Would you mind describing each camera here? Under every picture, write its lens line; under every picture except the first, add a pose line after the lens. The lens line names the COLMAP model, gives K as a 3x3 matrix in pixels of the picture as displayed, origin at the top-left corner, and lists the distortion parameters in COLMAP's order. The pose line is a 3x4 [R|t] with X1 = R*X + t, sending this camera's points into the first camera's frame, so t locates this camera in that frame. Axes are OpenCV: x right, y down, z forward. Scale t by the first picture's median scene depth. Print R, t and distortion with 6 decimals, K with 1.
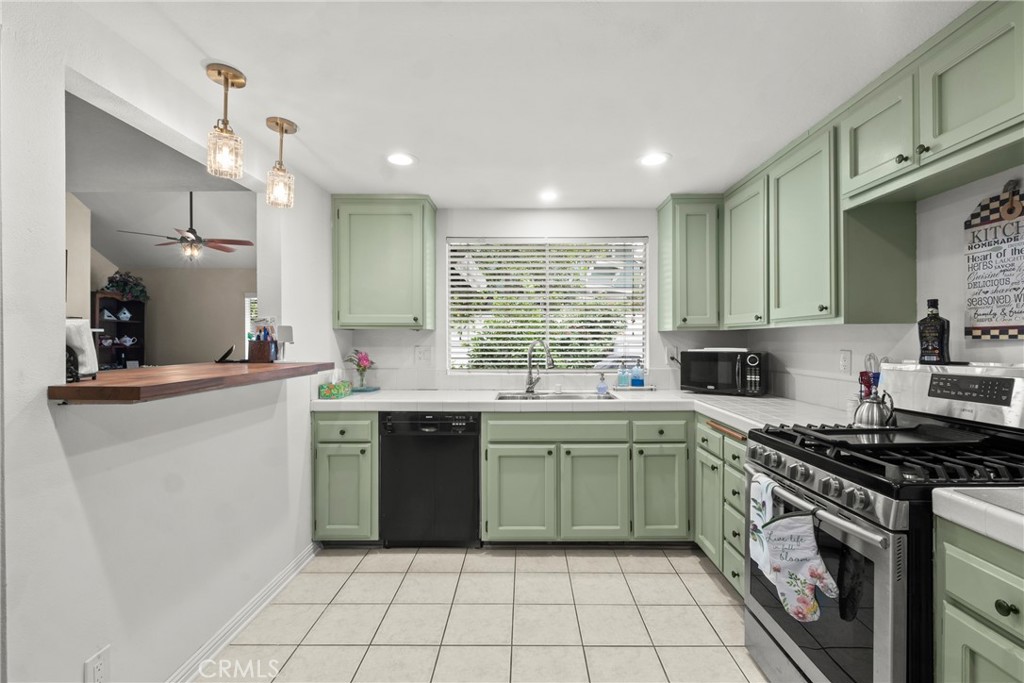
lens RADIAL K [[452.8, 0, 521.2], [0, 452.8, 339.8], [0, 0, 1]] dist [0.005907, -0.004994]
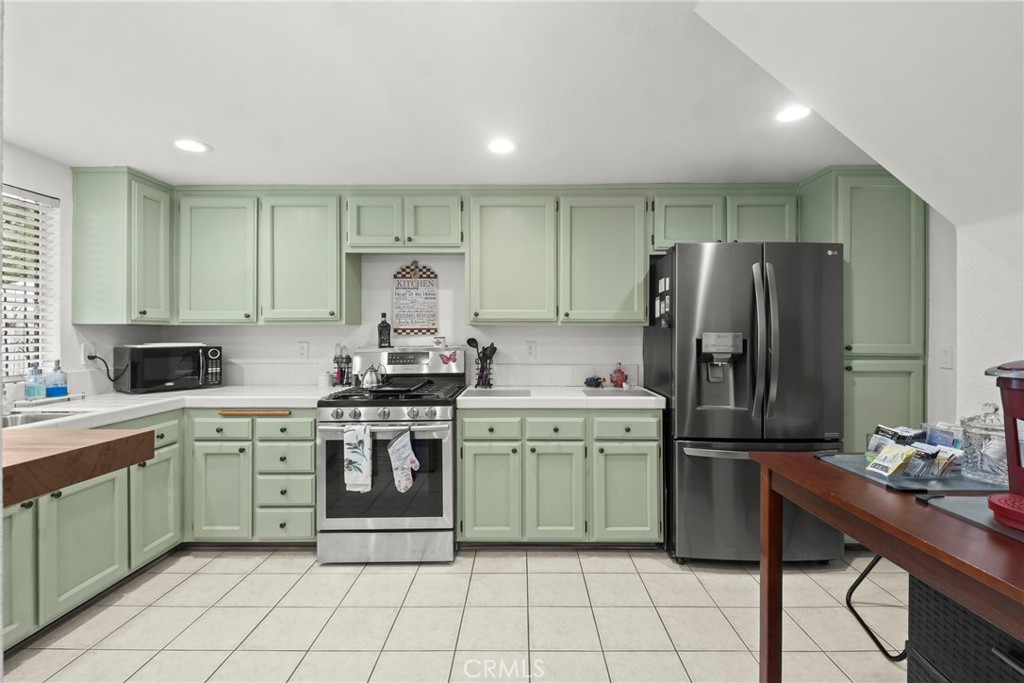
lens RADIAL K [[452.8, 0, 516.8], [0, 452.8, 335.4], [0, 0, 1]] dist [0.005907, -0.004994]
pose [[-0.002820, -0.000044, 0.999996, -0.823952], [0.000949, 1.000000, 0.000047, 0.002810], [-0.999996, 0.000949, -0.002820, 0.396079]]
